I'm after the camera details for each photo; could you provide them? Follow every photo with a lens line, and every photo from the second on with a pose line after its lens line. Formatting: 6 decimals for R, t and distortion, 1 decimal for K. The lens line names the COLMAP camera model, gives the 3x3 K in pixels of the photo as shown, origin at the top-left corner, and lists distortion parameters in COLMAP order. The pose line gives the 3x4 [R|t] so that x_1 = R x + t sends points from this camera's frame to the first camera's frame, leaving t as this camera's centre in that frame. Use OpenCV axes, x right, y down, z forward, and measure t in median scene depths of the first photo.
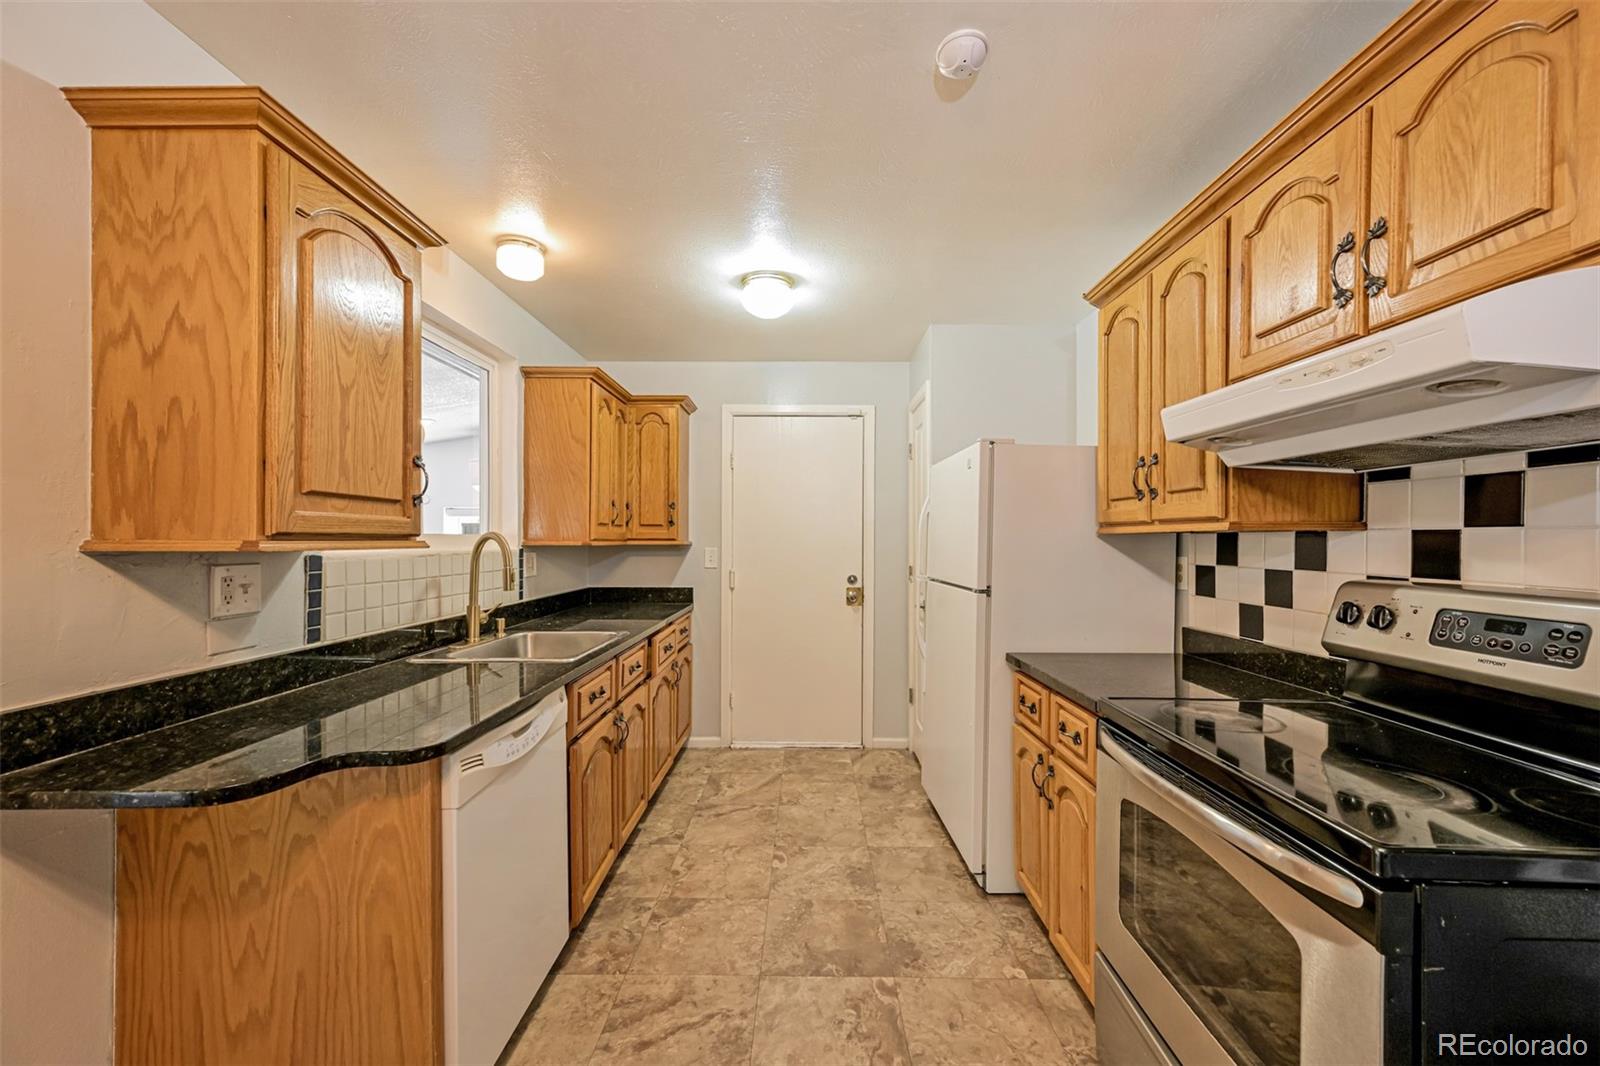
lens RADIAL K [[618.6, 0, 801.3], [0, 618.6, 541.2], [0, 0, 1]] dist [0.008621, 0.000253]
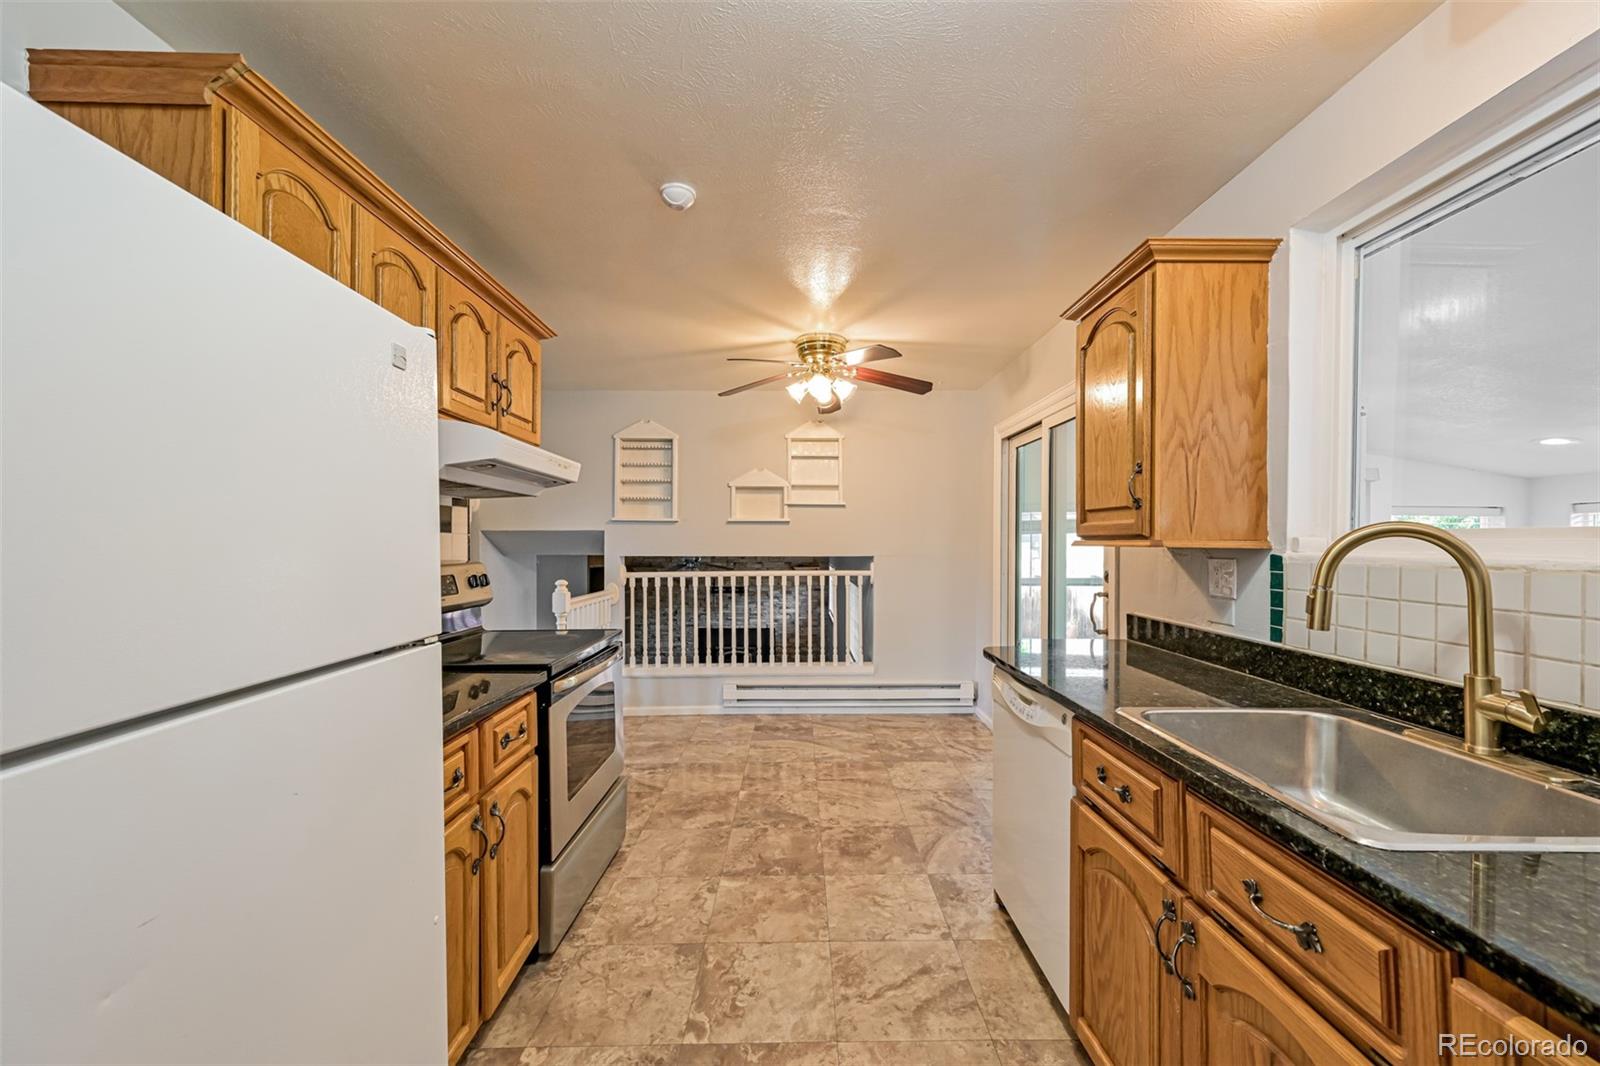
lens RADIAL K [[620.2, 0, 804.2], [0, 620.2, 542.5], [0, 0, 1]] dist [0.003374, 0.000239]
pose [[-0.999771, -0.001682, -0.021320, -0.001171], [-0.001737, 0.999995, 0.002592, 0.001928], [0.021315, 0.002628, -0.999769, 2.059277]]
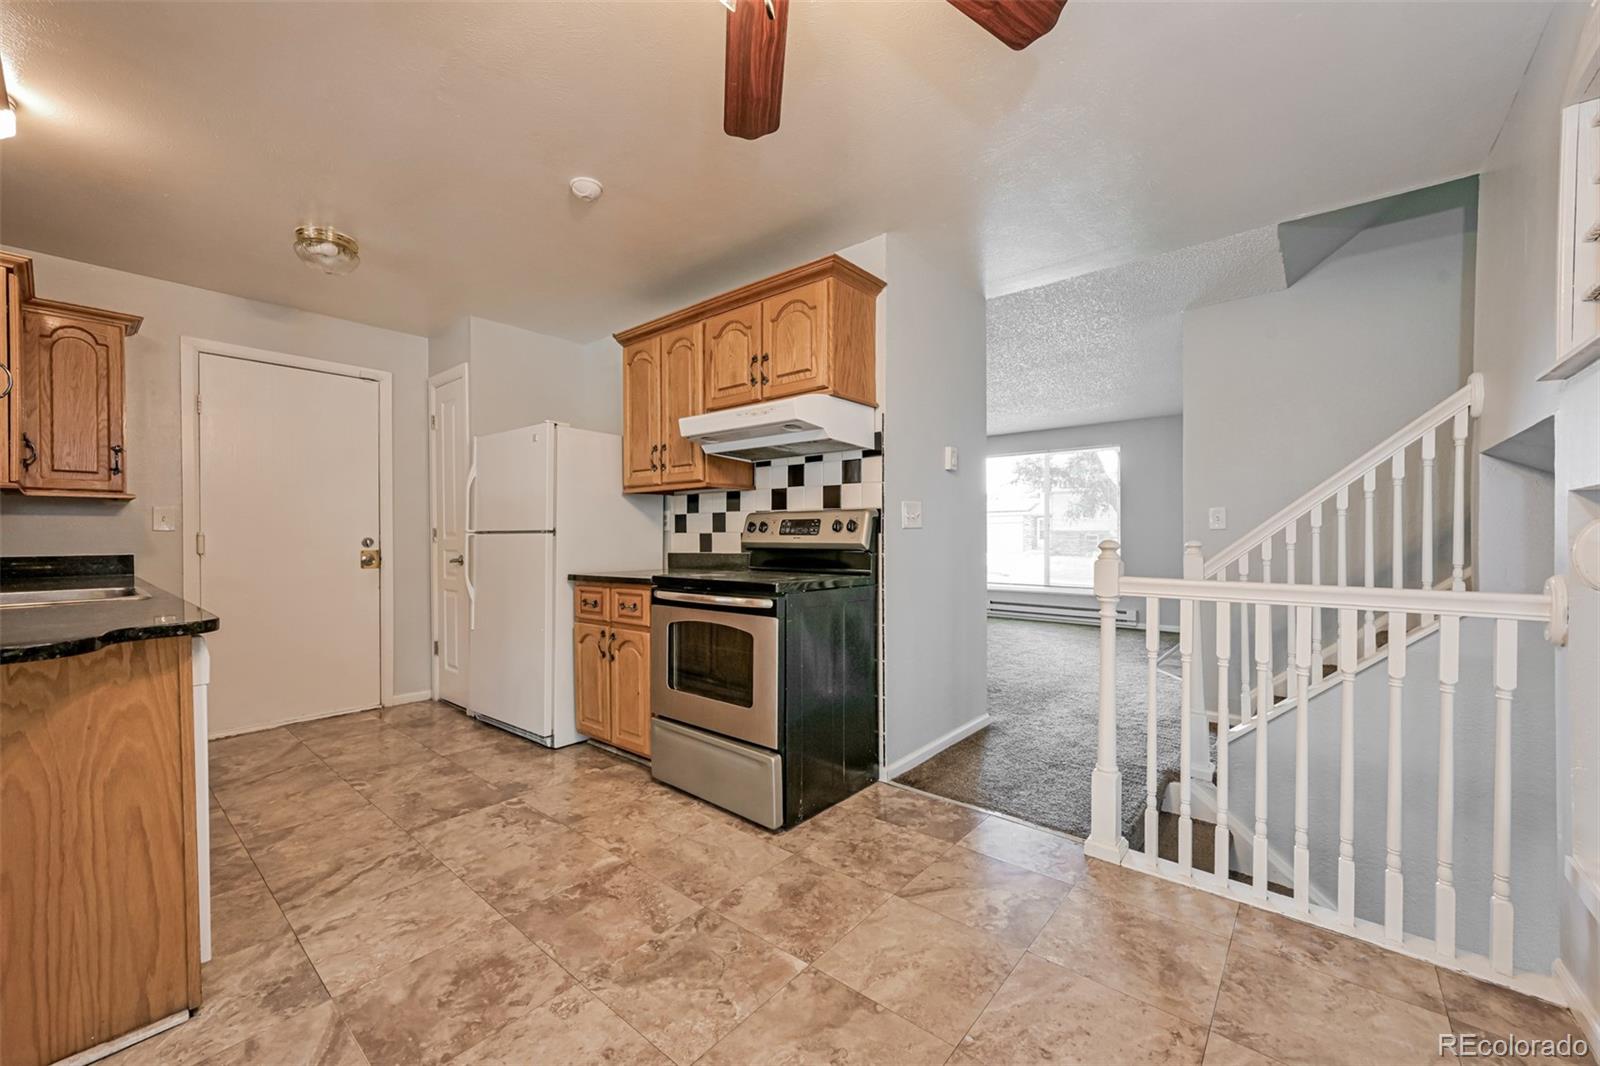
lens RADIAL K [[620.2, 0, 804.2], [0, 620.2, 542.5], [0, 0, 1]] dist [0.003374, 0.000239]
pose [[0.638041, -0.012562, 0.769900, -0.559153], [0.005479, 0.999916, 0.011775, 0.125662], [-0.769983, -0.003295, 0.638056, -0.431578]]
